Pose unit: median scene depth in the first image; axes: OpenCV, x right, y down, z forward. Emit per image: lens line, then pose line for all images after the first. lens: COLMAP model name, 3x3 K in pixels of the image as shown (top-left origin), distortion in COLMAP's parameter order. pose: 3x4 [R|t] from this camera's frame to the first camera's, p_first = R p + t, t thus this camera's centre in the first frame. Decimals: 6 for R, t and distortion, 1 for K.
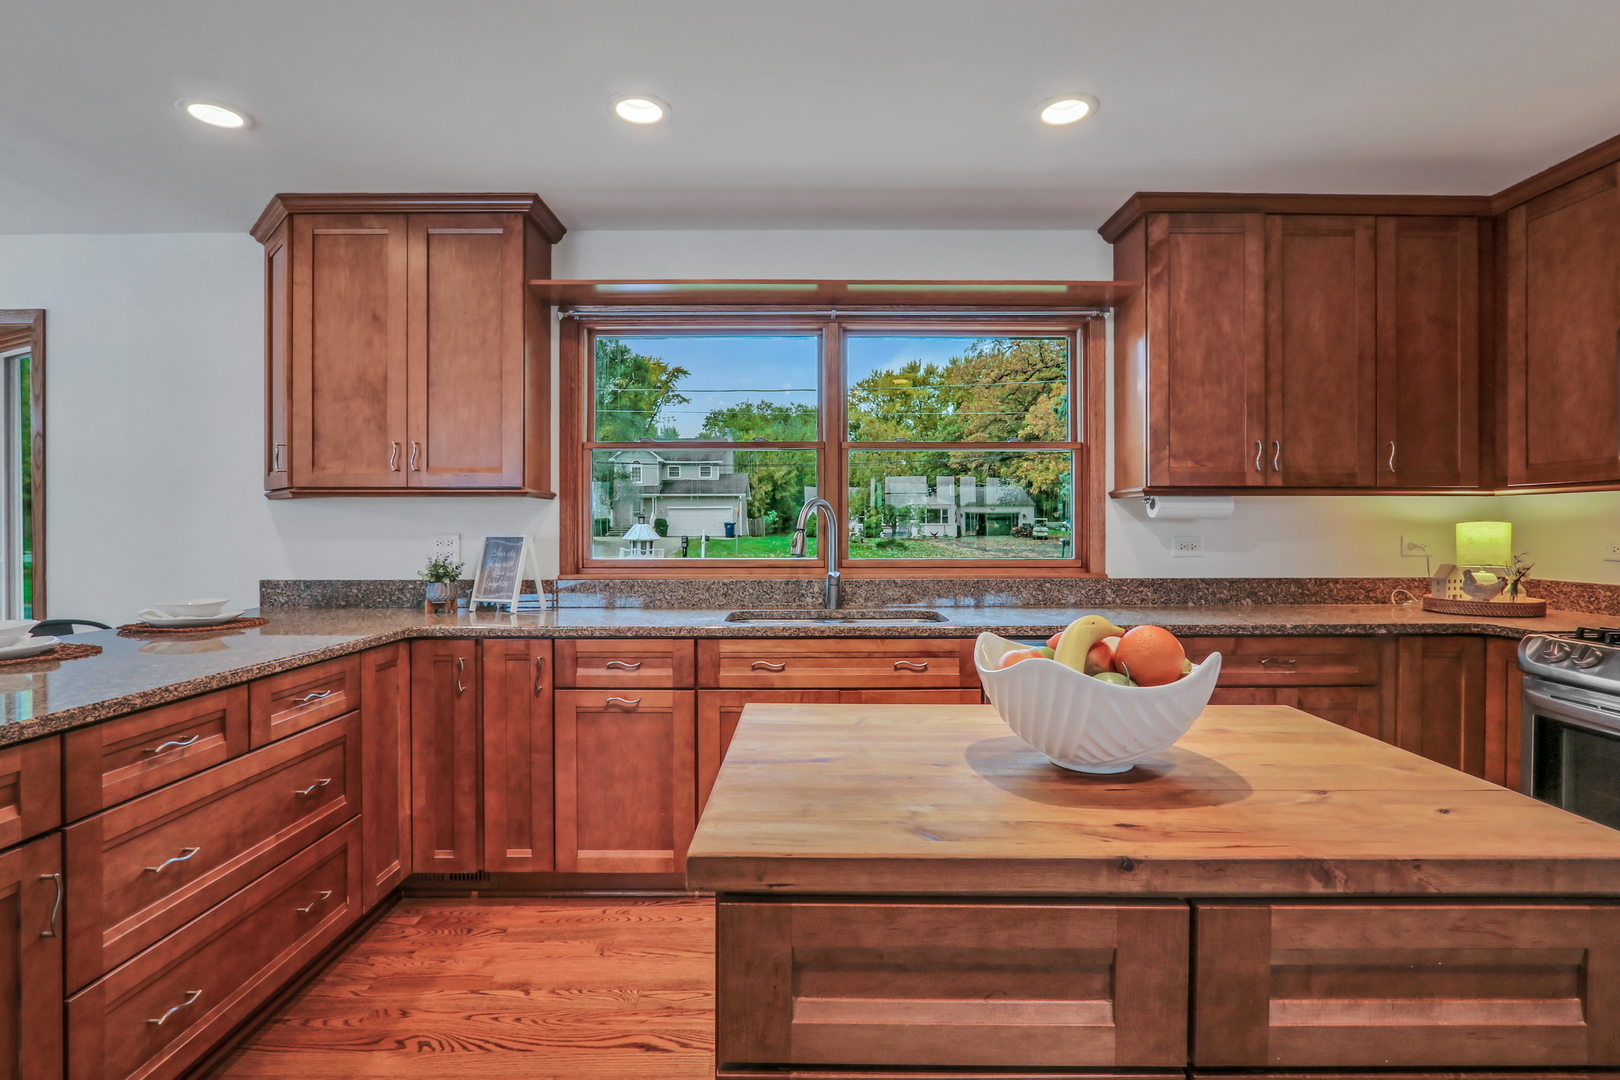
lens RADIAL K [[802.1, 0, 814.5], [0, 802.1, 528.8], [0, 0, 1]] dist [-0.011788, -0.000553]
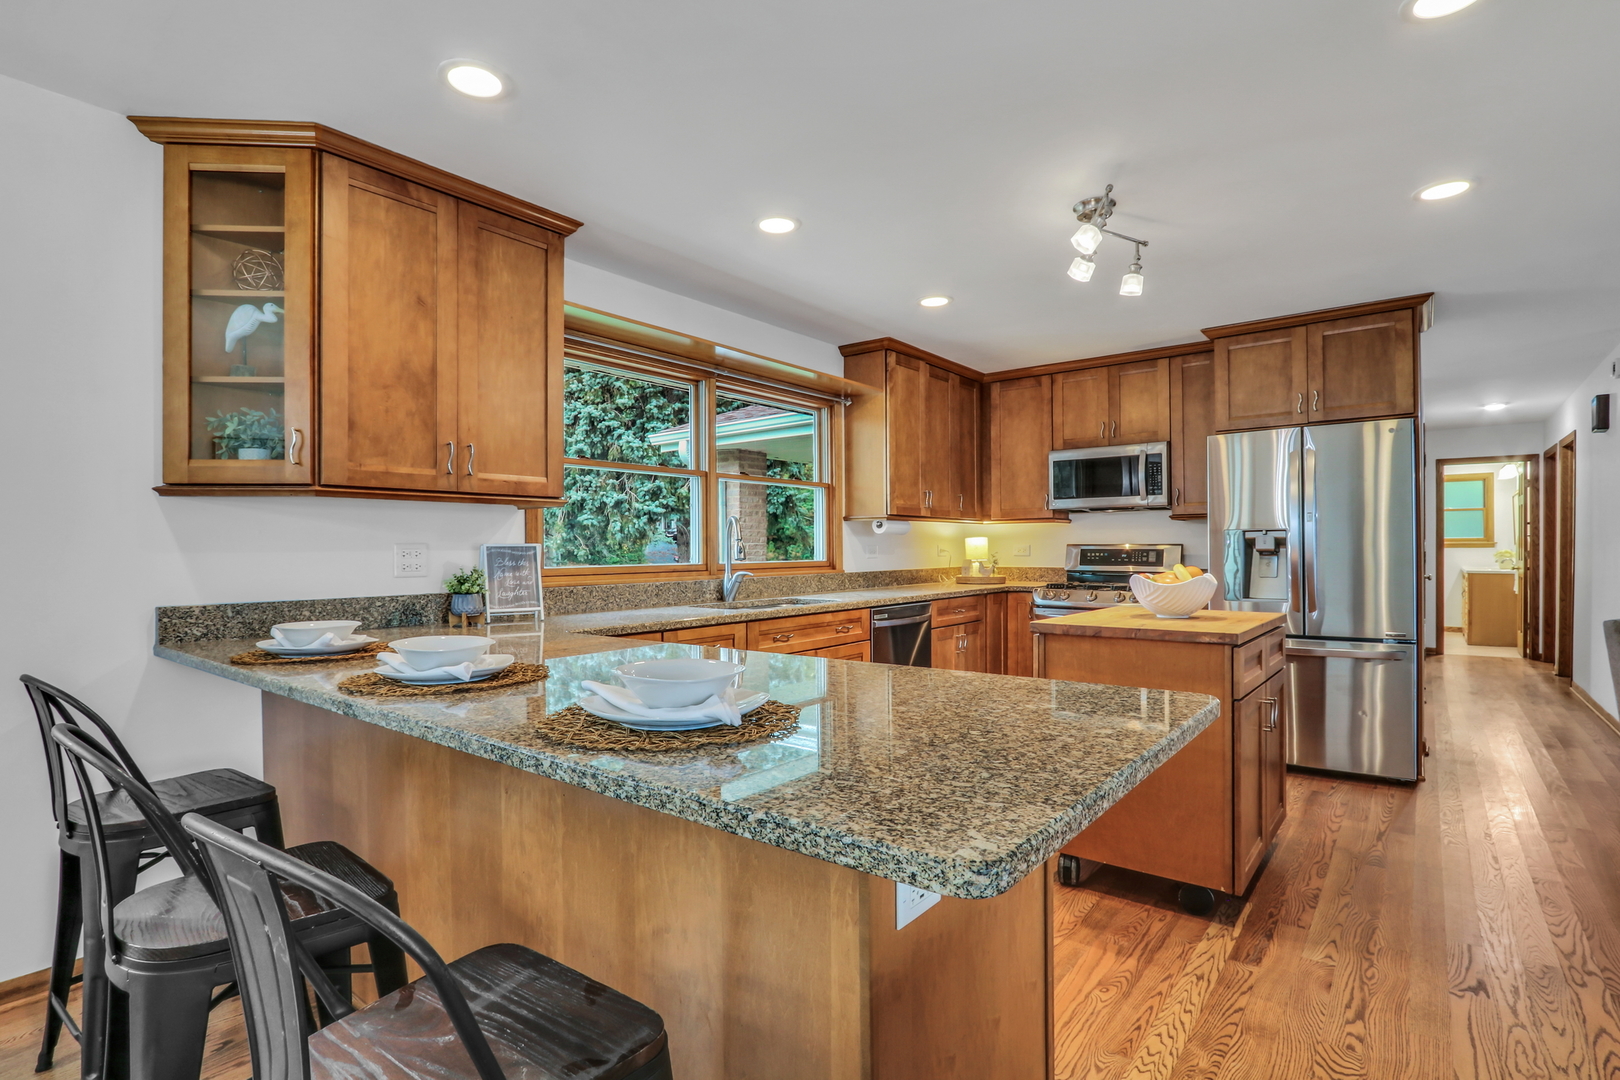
lens RADIAL K [[802.1, 0, 811.9], [0, 802.1, 547.8], [0, 0, 1]] dist [-0.011788, -0.000553]
pose [[0.618103, -0.003503, 0.786090, -0.983864], [0.006674, 0.999977, -0.000792, 0.016503], [-0.786069, 0.005736, 0.618112, 0.100399]]
